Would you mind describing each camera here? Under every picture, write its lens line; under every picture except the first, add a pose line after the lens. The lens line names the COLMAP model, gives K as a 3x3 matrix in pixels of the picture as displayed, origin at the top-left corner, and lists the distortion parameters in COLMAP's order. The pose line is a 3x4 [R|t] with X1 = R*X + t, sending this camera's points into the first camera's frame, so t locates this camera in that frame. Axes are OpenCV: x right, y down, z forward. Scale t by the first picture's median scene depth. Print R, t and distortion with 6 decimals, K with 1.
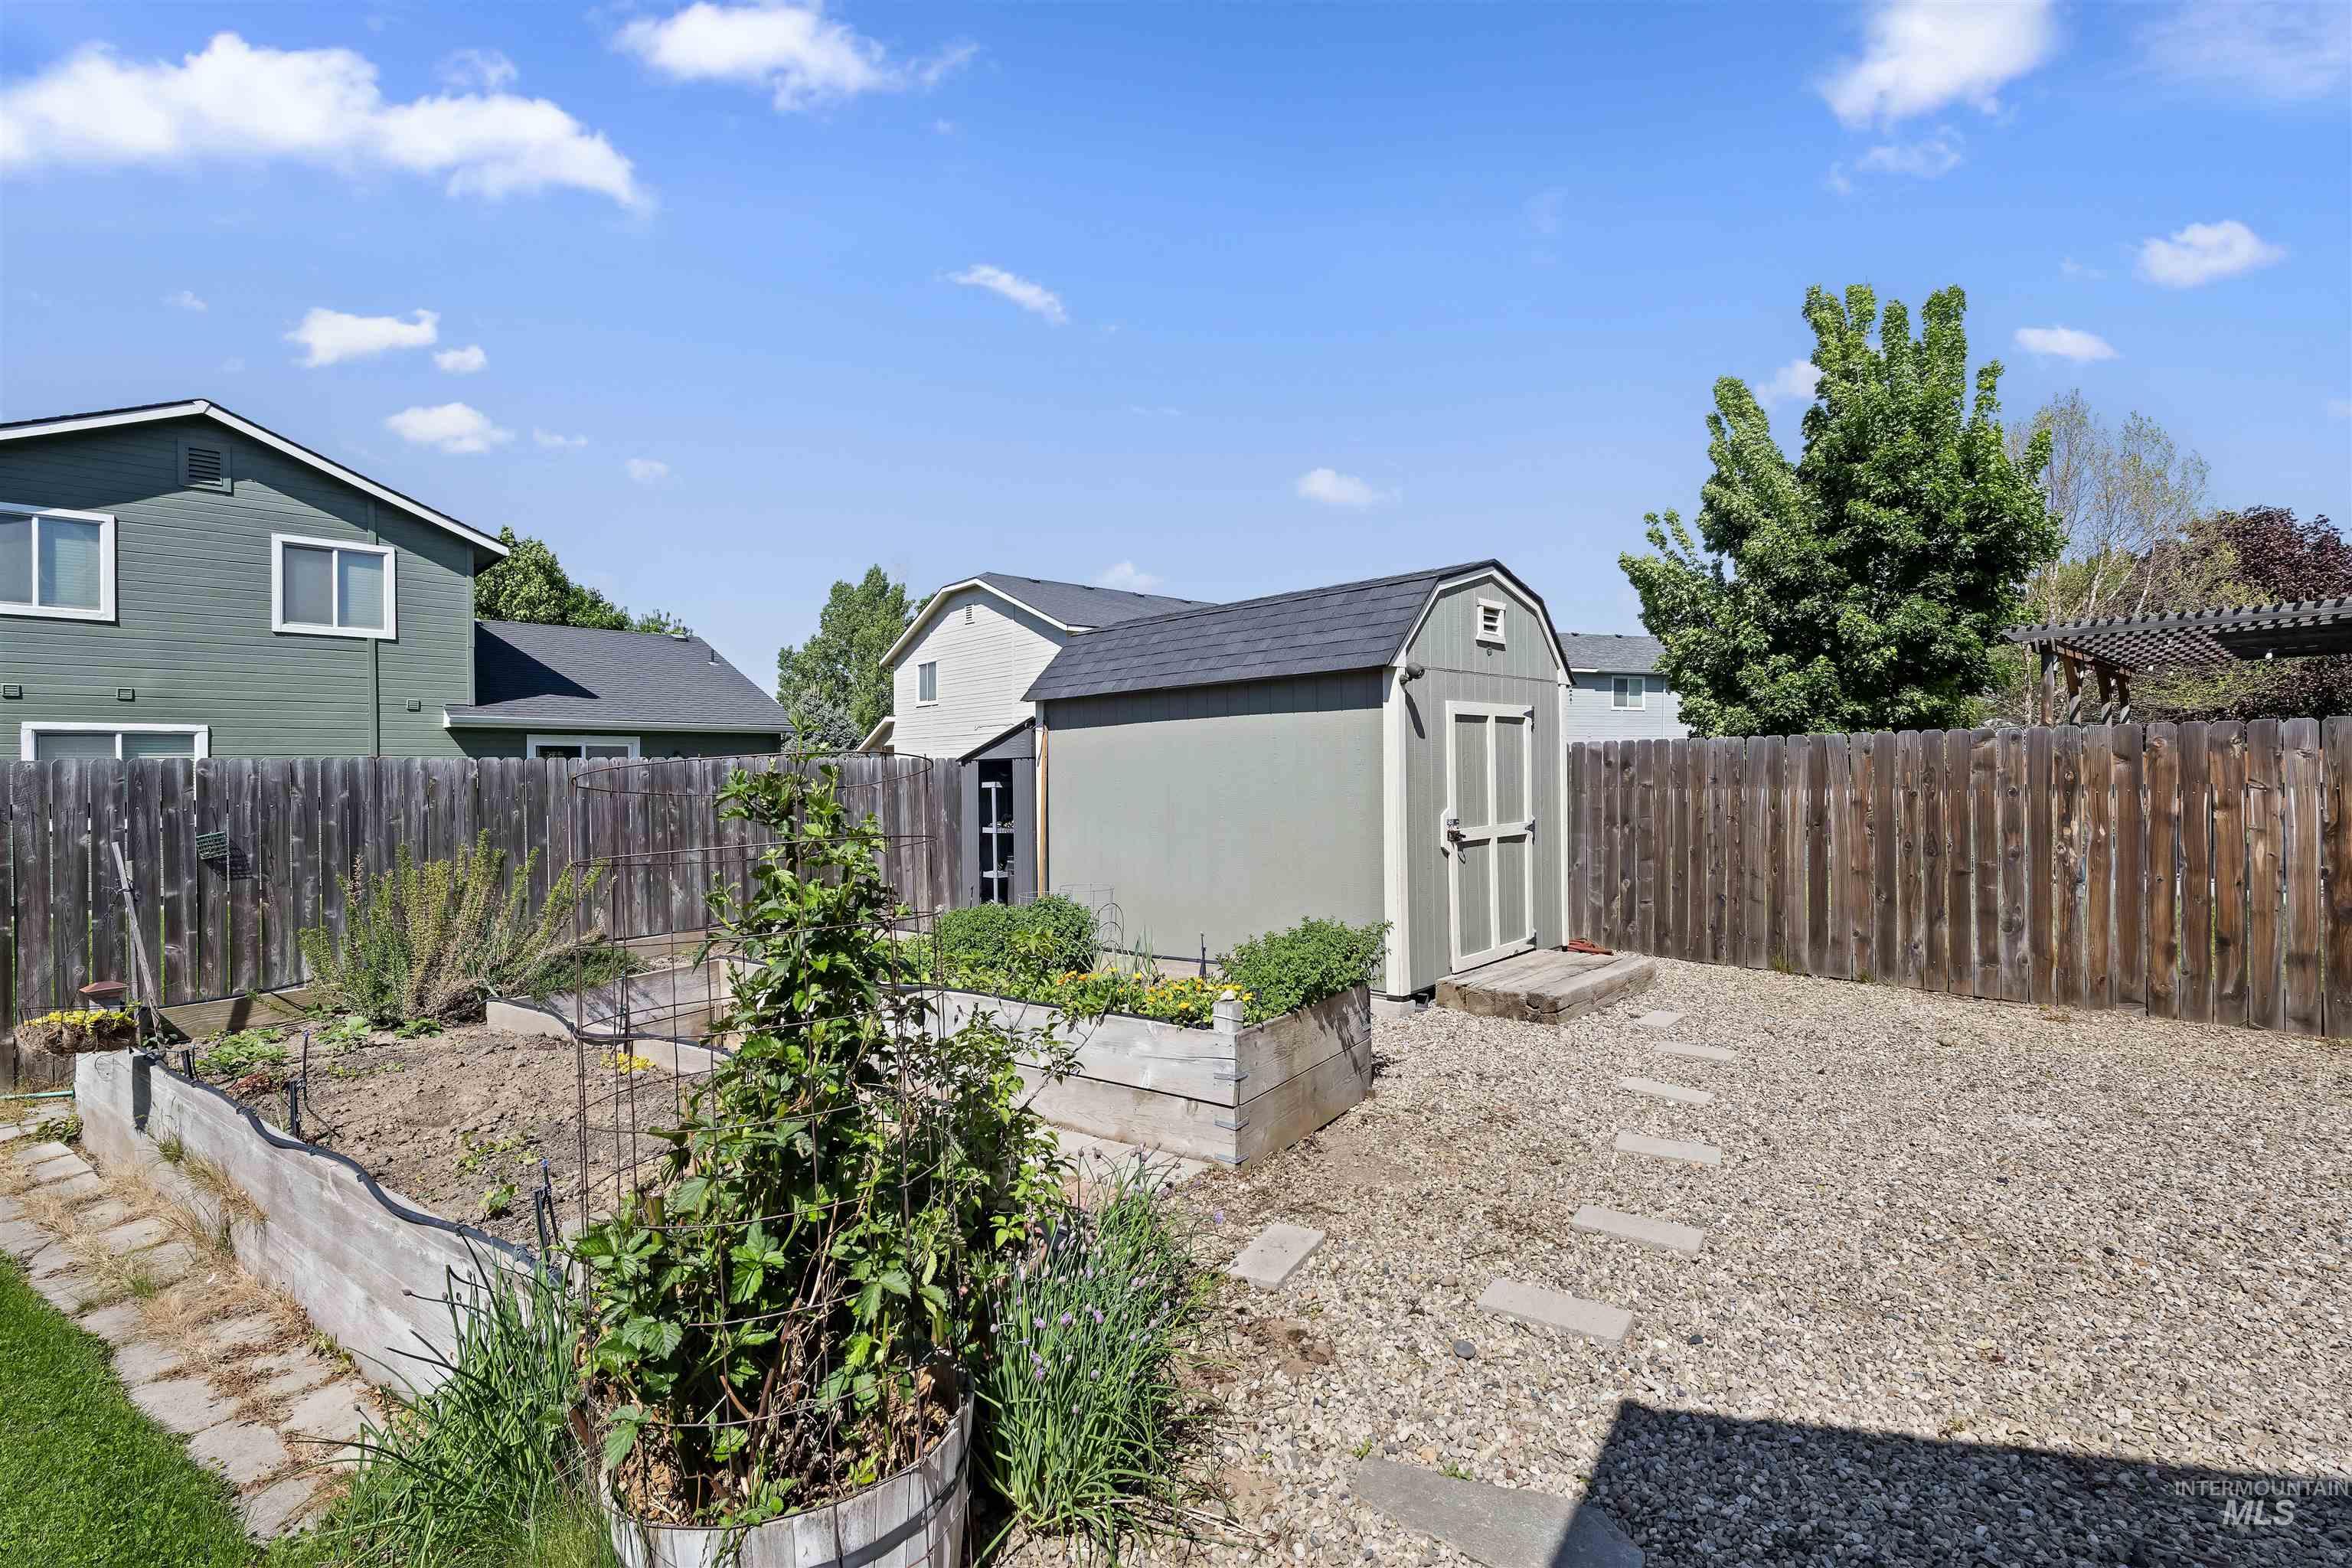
lens RADIAL K [[1039.7, 0, 1163.8], [0, 1039.7, 771.7], [0, 0, 1]] dist [0.011653, 0.000061]
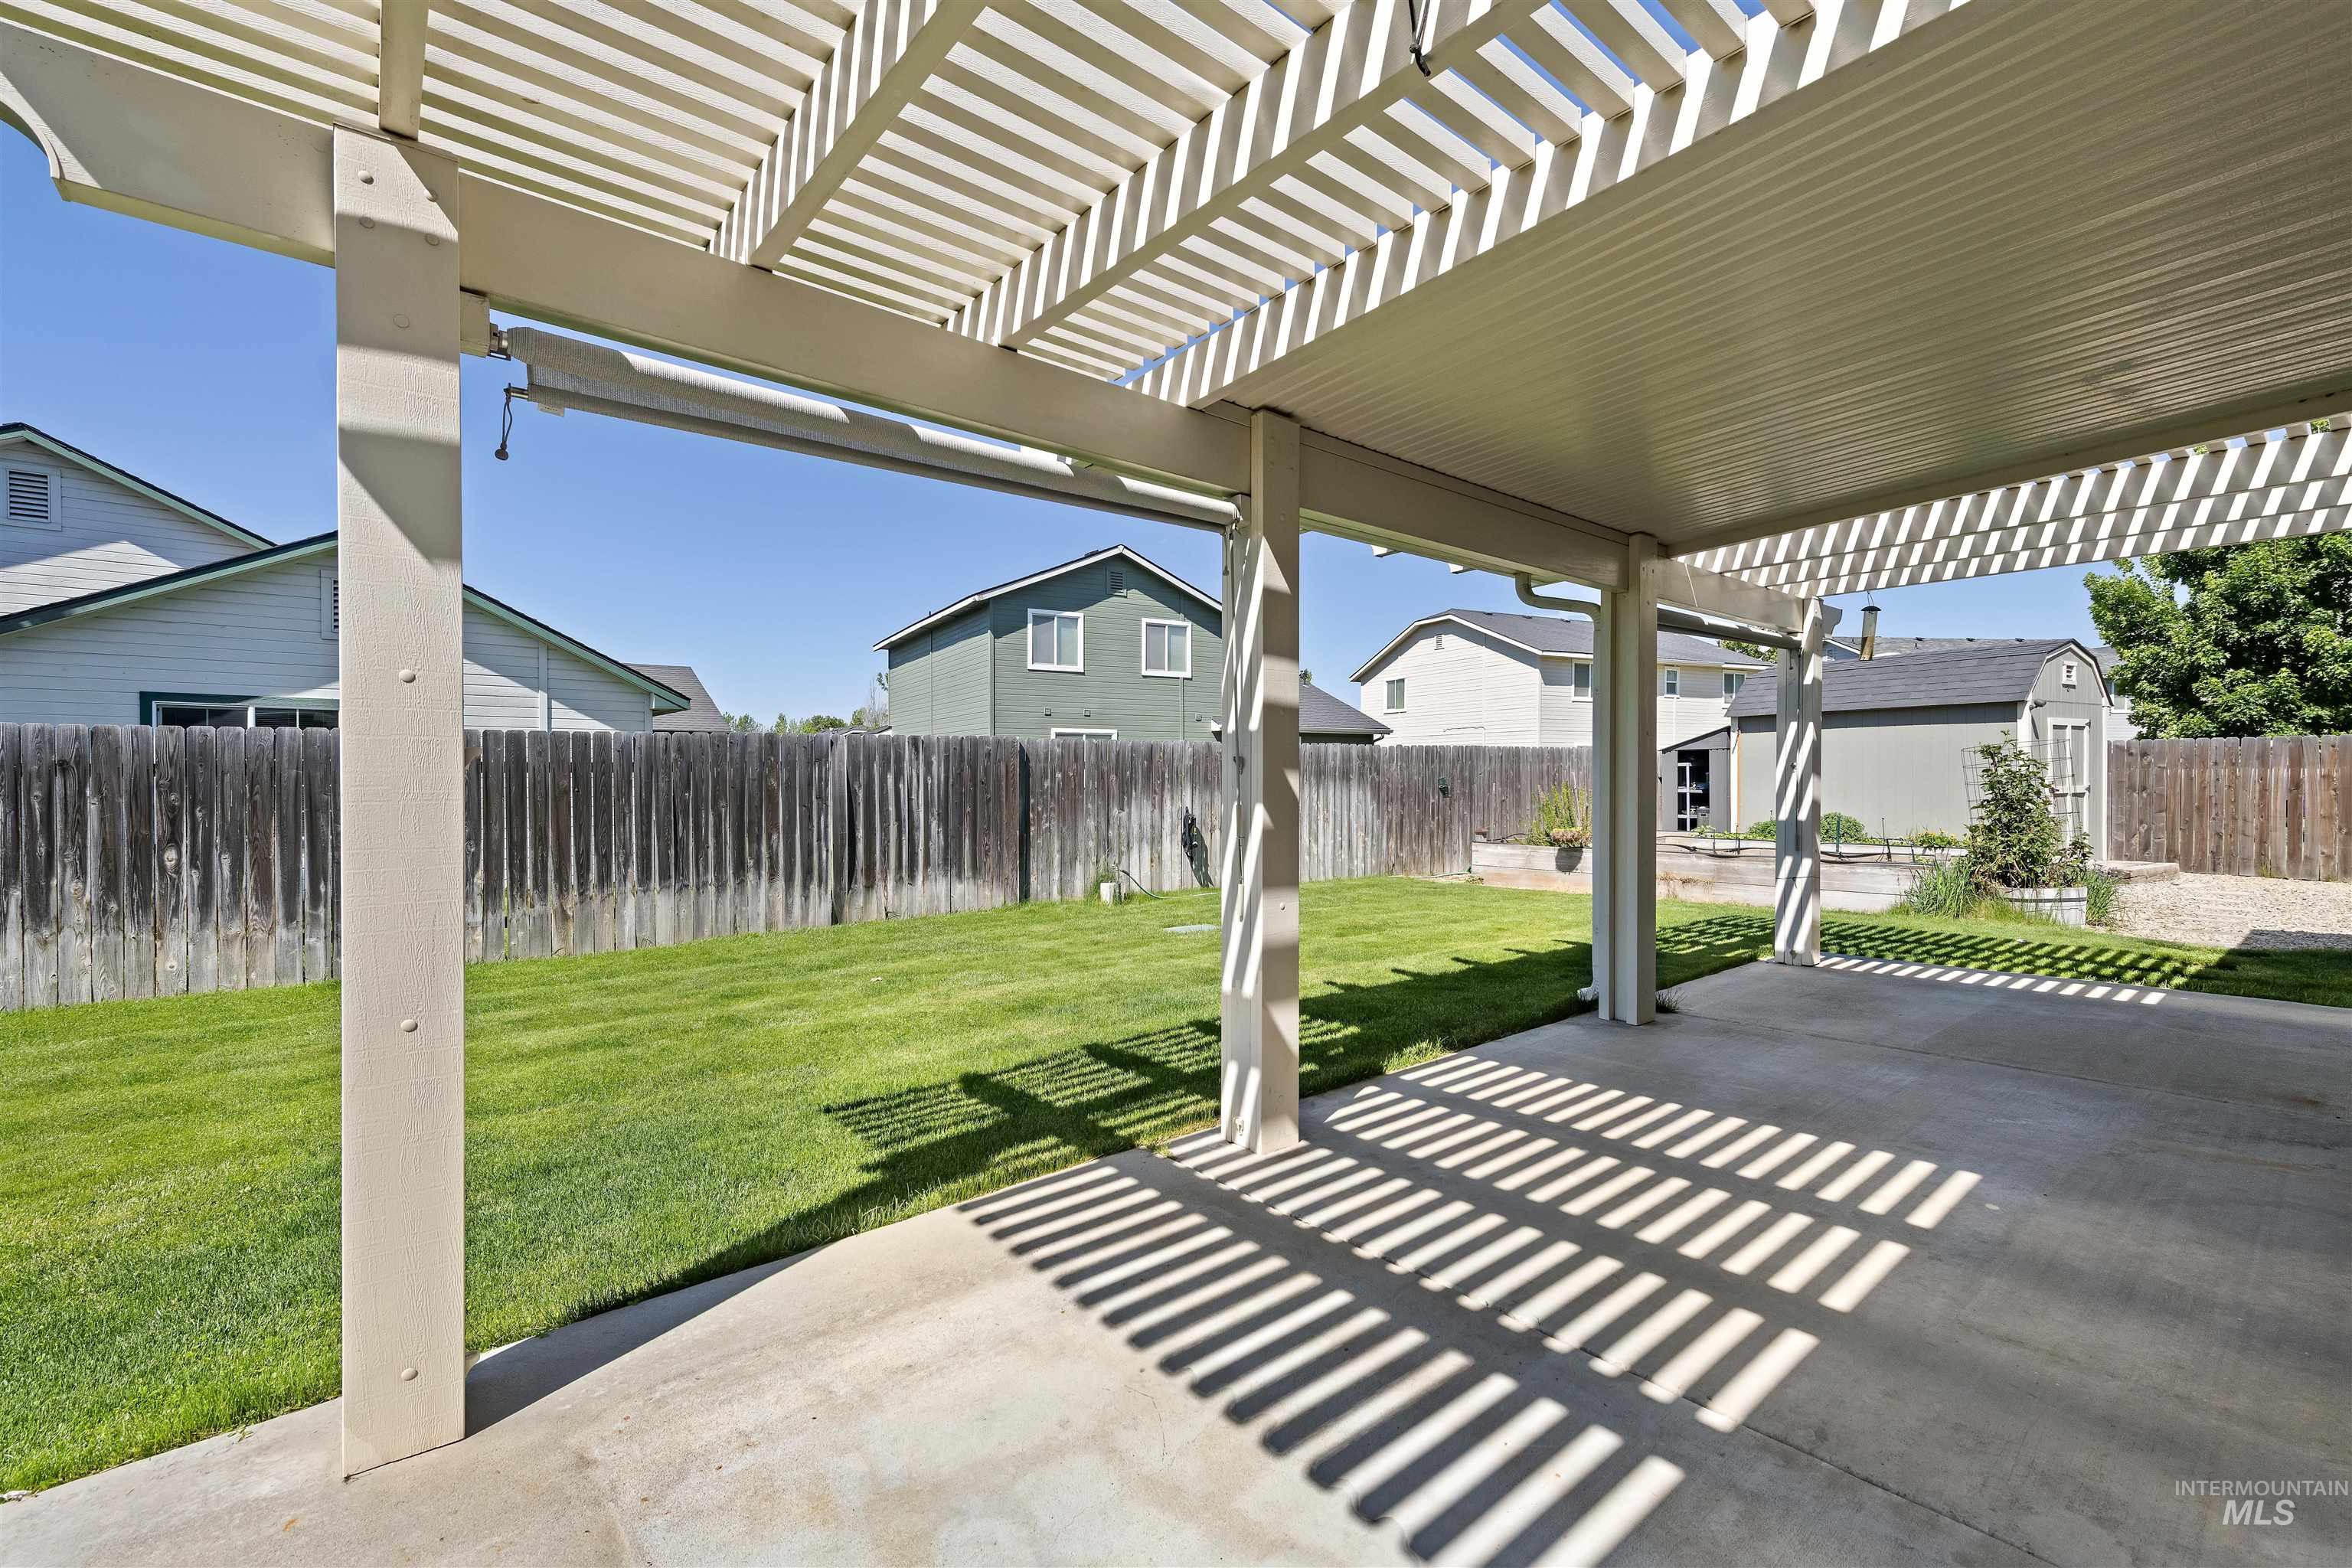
lens RADIAL K [[982.9, 0, 1161.5], [0, 982.9, 779.2], [0, 0, 1]] dist [-0.000439, -0.000241]
pose [[0.961729, 0.013394, -0.273674, -0.593671], [-0.010982, 0.999886, 0.010343, 0.032119], [0.273781, -0.006941, 0.961767, -0.868300]]
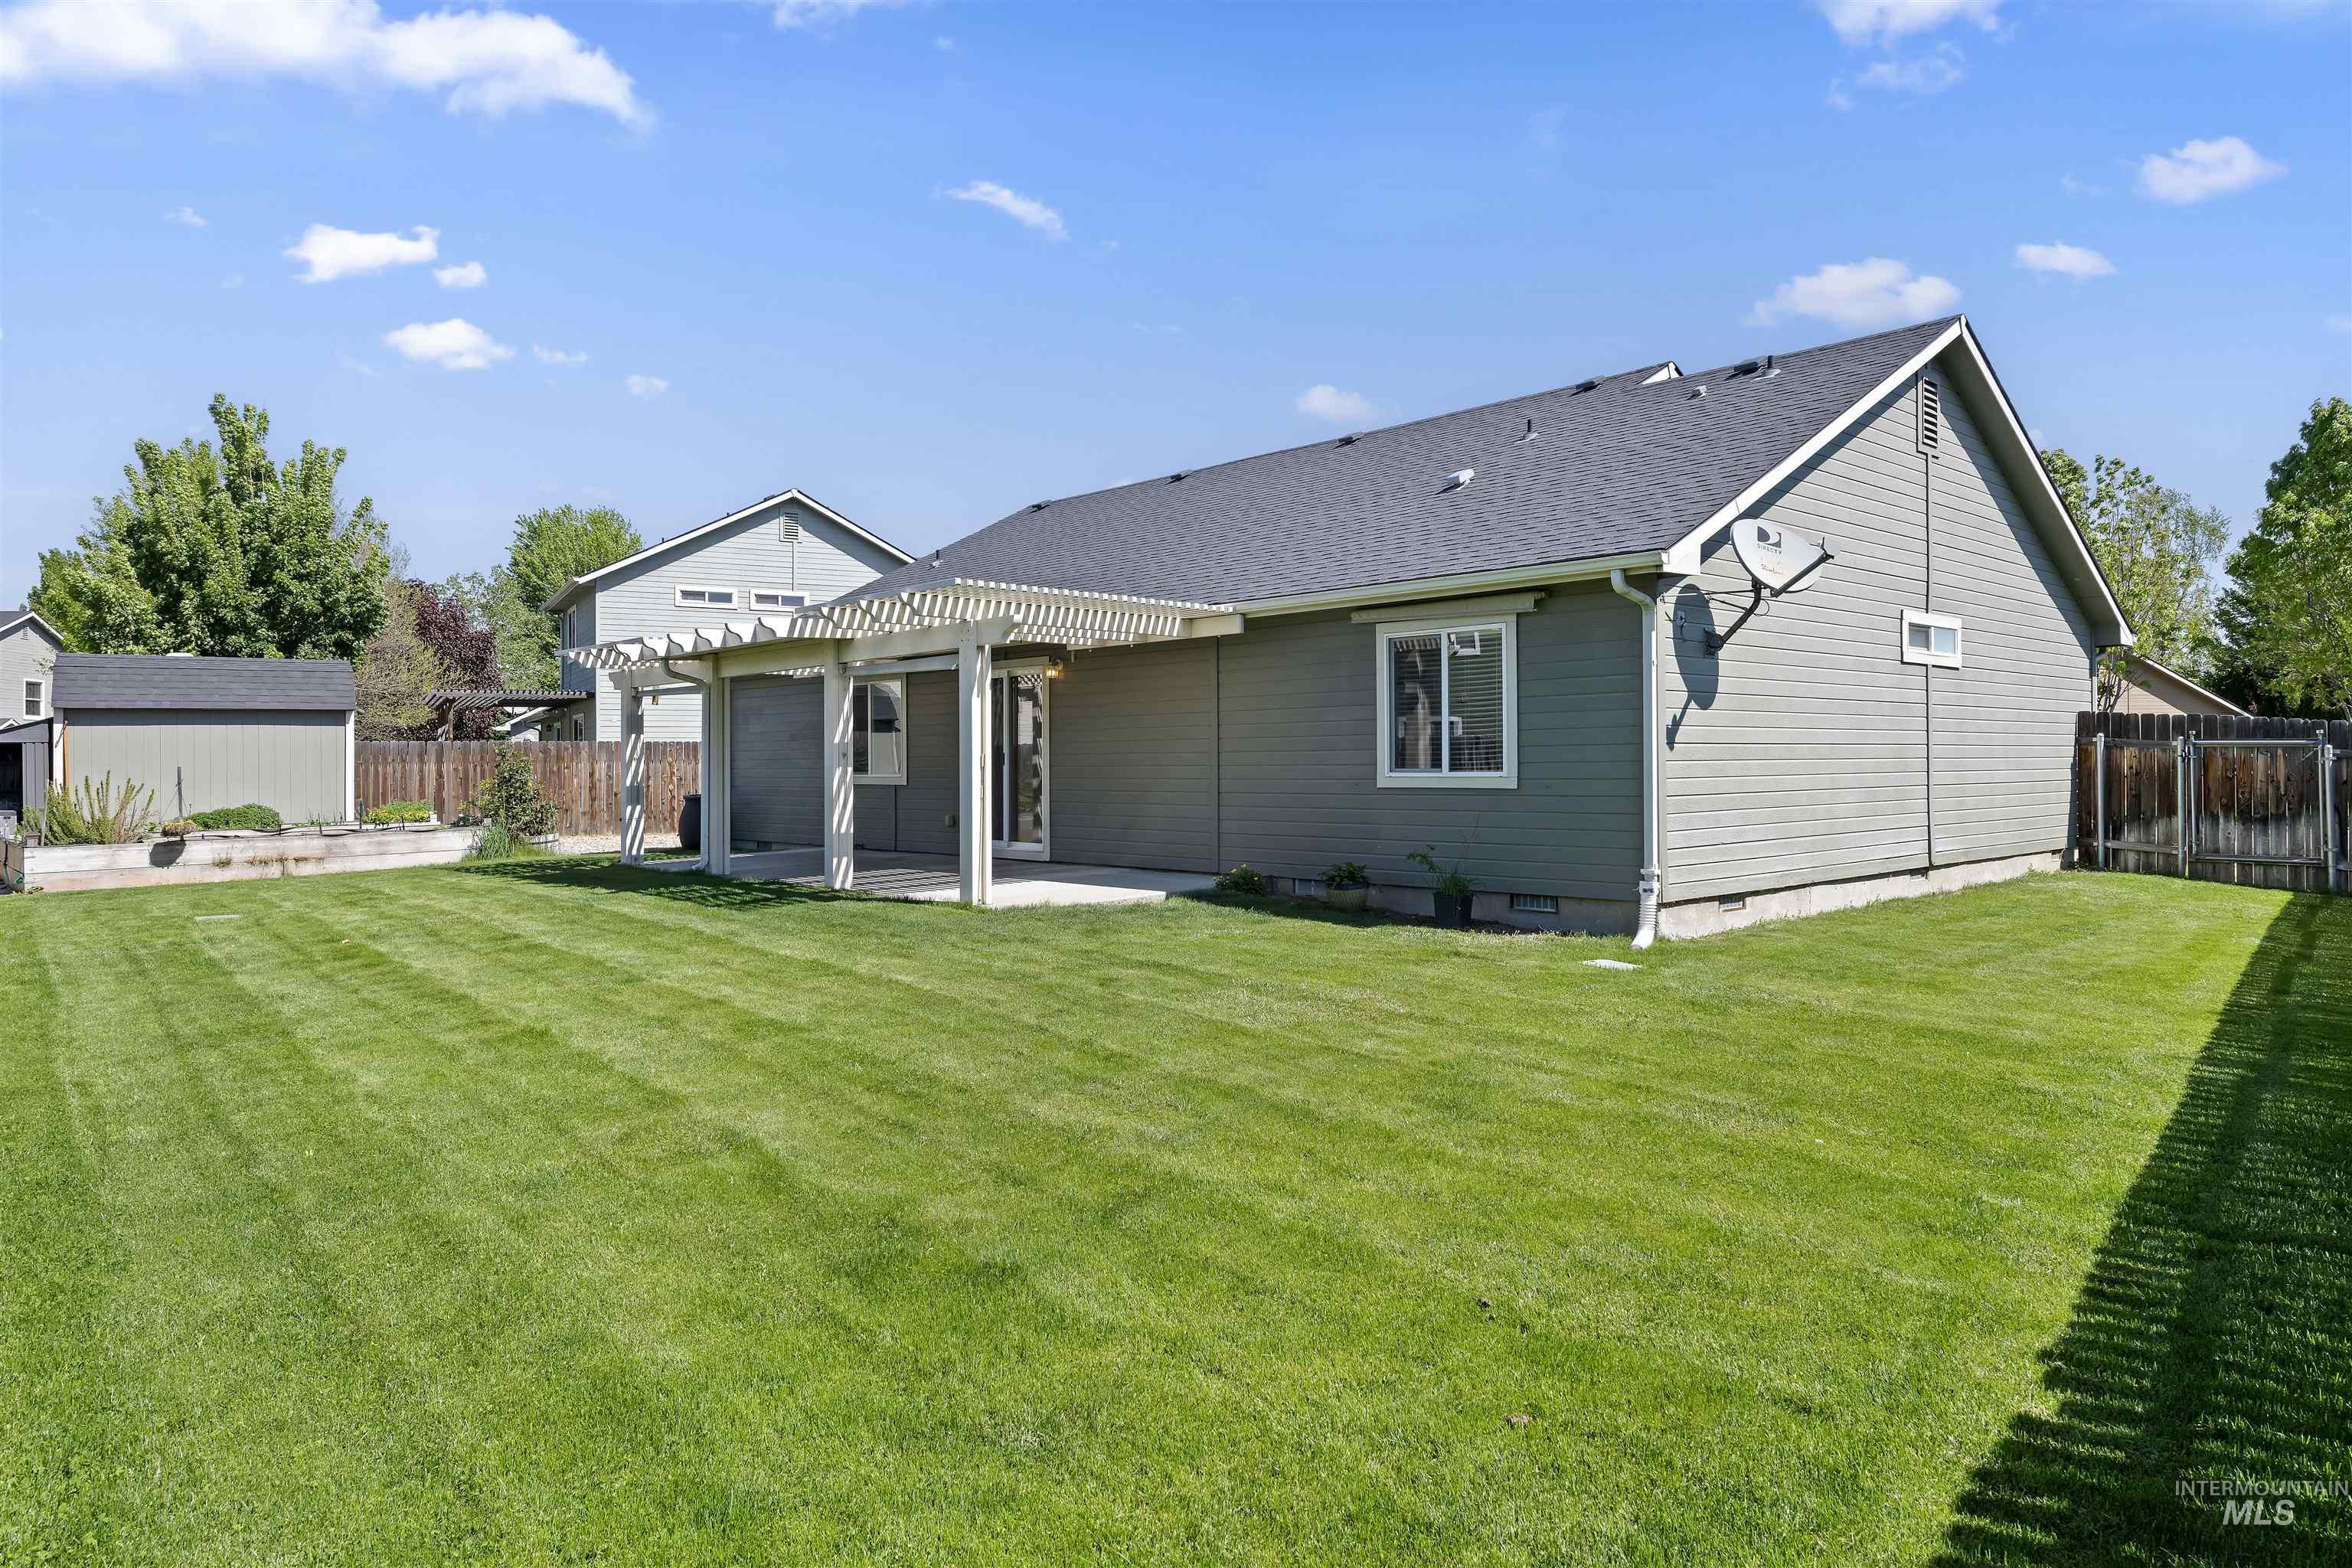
lens RADIAL K [[1443.3, 0, 1164.8], [0, 1443.3, 777.6], [0, 0, 1]] dist [0.010585, -0.005082]
pose [[0.220210, 0.002042, 0.975450, -1.912650], [0.006727, 0.999971, -0.003612, 0.059738], [-0.975429, 0.007358, 0.220190, -1.150200]]
